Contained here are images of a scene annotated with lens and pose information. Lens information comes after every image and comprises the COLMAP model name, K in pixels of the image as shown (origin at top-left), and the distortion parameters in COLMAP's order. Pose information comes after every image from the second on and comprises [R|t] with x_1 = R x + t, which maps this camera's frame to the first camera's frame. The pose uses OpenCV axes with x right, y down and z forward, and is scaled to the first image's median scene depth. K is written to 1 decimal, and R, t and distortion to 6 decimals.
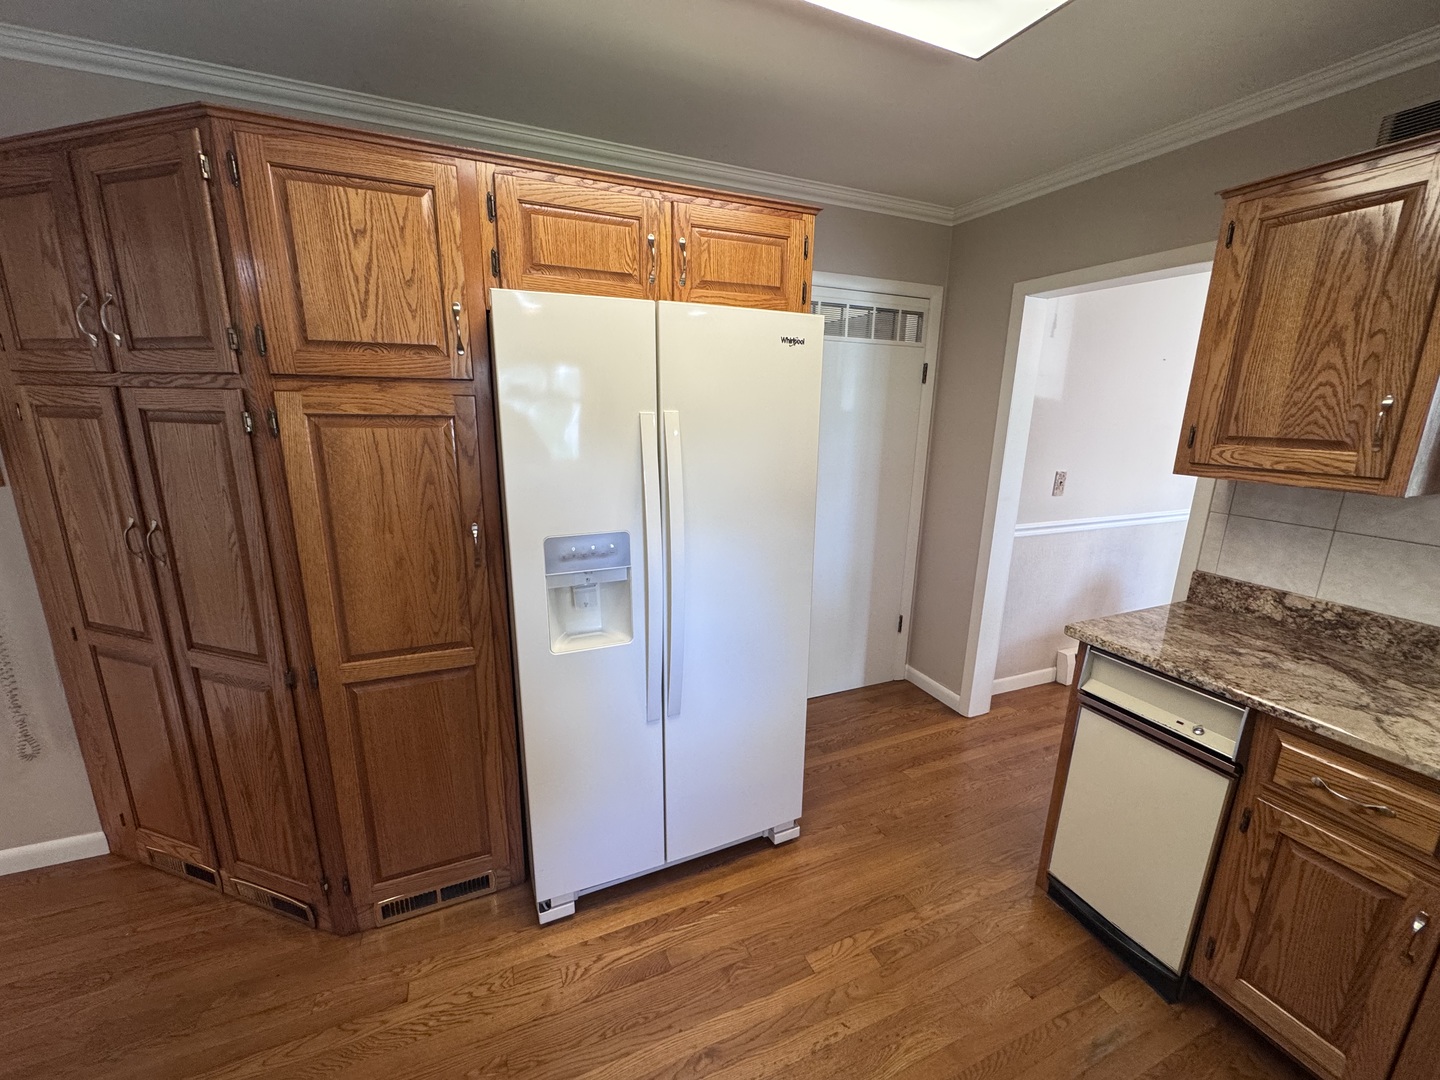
lens RADIAL K [[575.4, 0, 718.9], [0, 575.4, 539.7], [0, 0, 1]] dist [-0.003225, 0.000203]
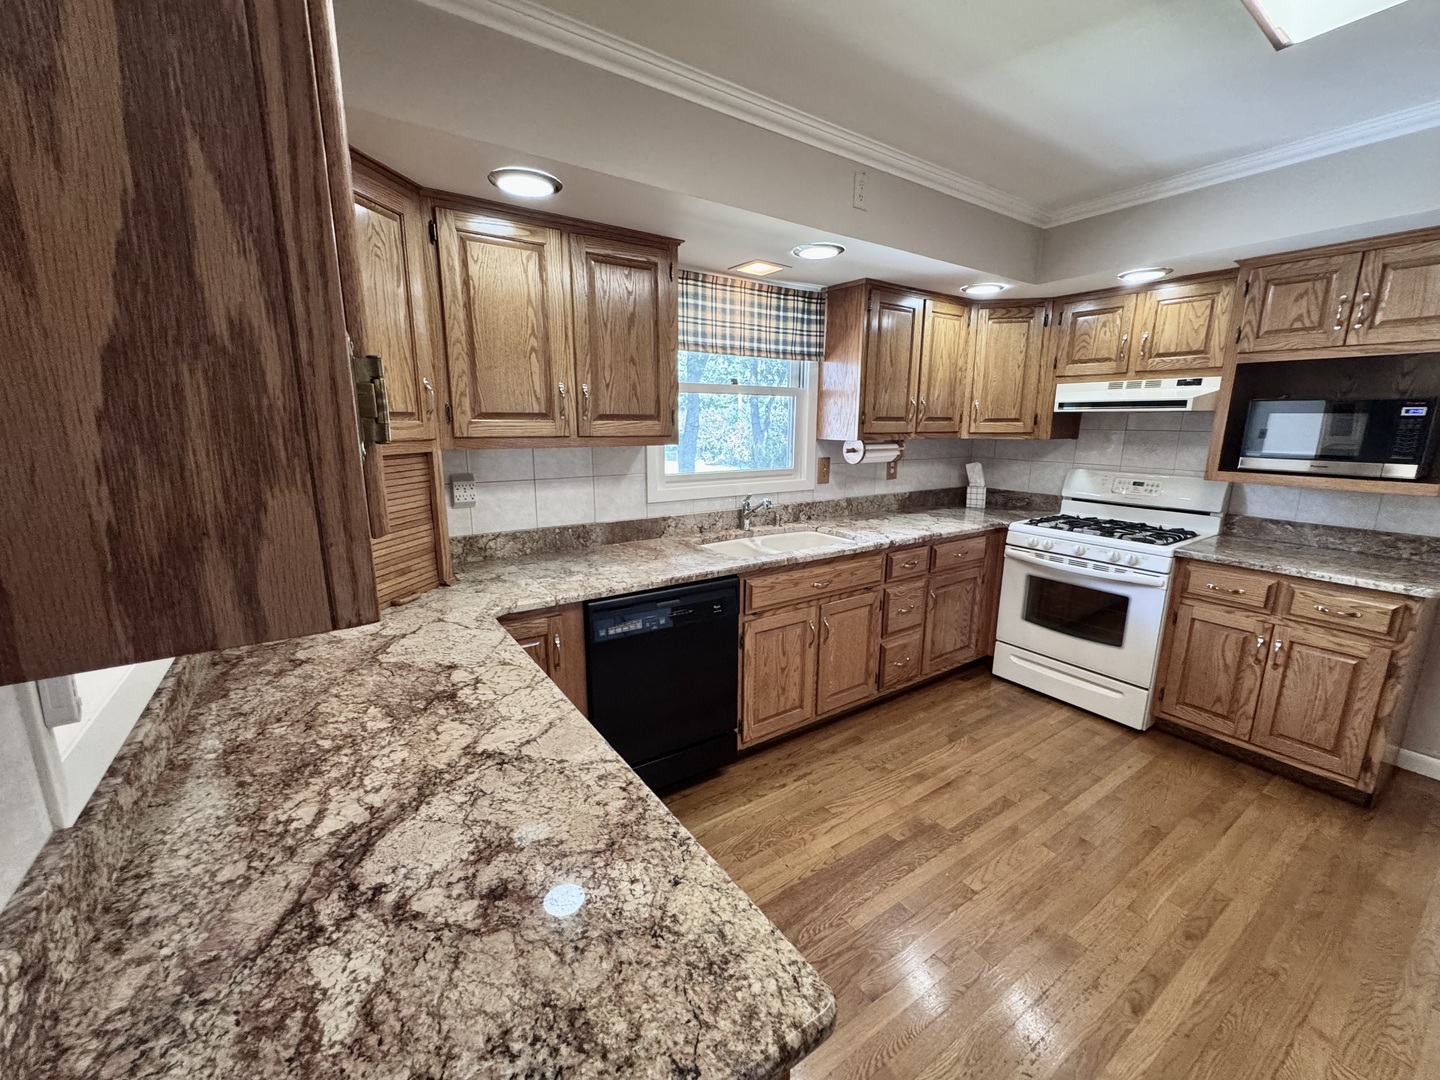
lens RADIAL K [[575.4, 0, 718.9], [0, 575.4, 539.7], [0, 0, 1]] dist [-0.003225, 0.000203]
pose [[-0.983339, 0.013018, -0.181317, 0.855951], [-0.064837, 0.906716, 0.416729, -0.255487], [0.169828, 0.421541, -0.890765, 1.378945]]
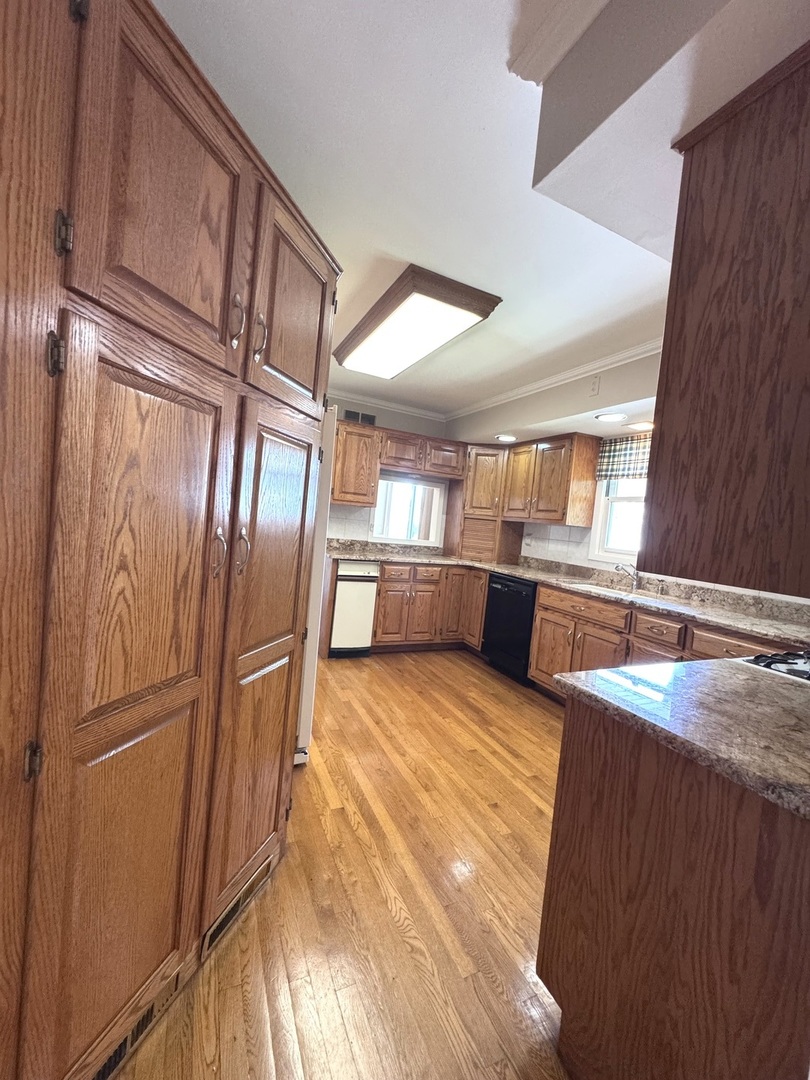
lens RADIAL K [[431.5, 0, 407.1], [0, 431.5, 540.9], [0, 0, 1]] dist [-0.003225, 0.000203]
pose [[-0.019411, -0.070114, 0.997350, -1.814319], [0.135818, 0.988106, 0.072107, -0.026740], [-0.990544, 0.136858, -0.009657, 0.751697]]
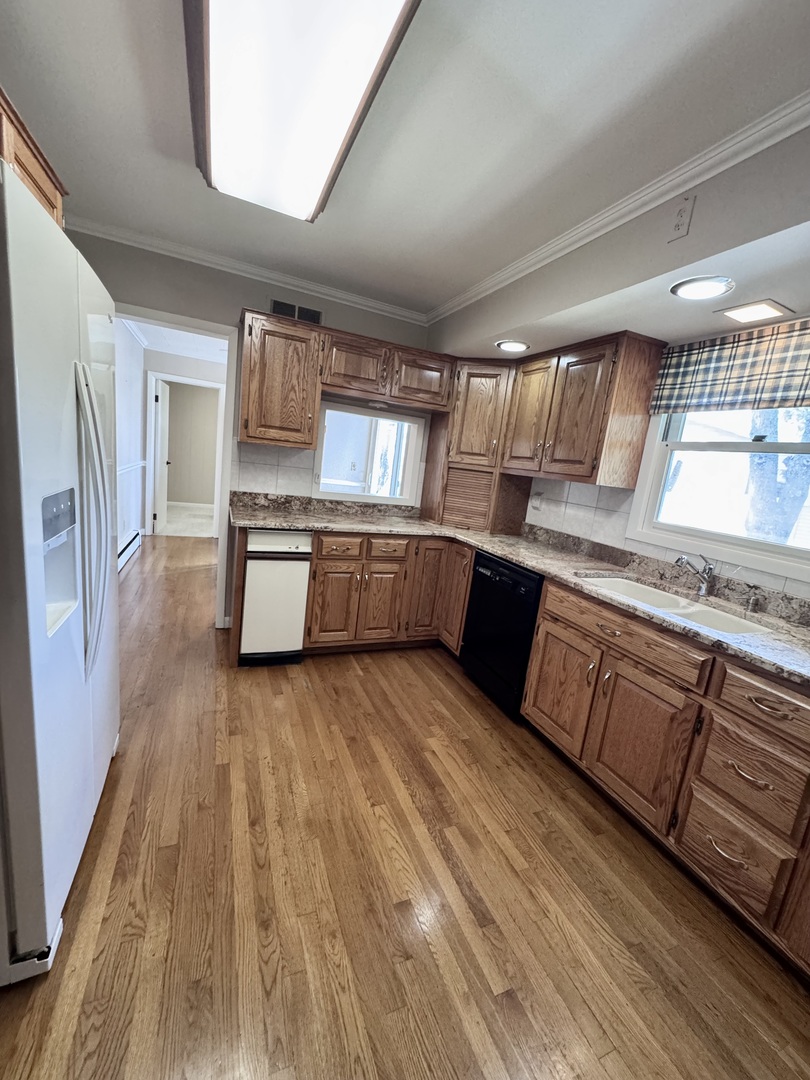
lens RADIAL K [[431.5, 0, 407.1], [0, 431.5, 540.9], [0, 0, 1]] dist [-0.003225, 0.000203]
pose [[0.009228, -0.199253, 0.979905, -0.939659], [0.112732, 0.973906, 0.196971, -0.004029], [-0.993583, 0.108649, 0.031449, 0.467360]]
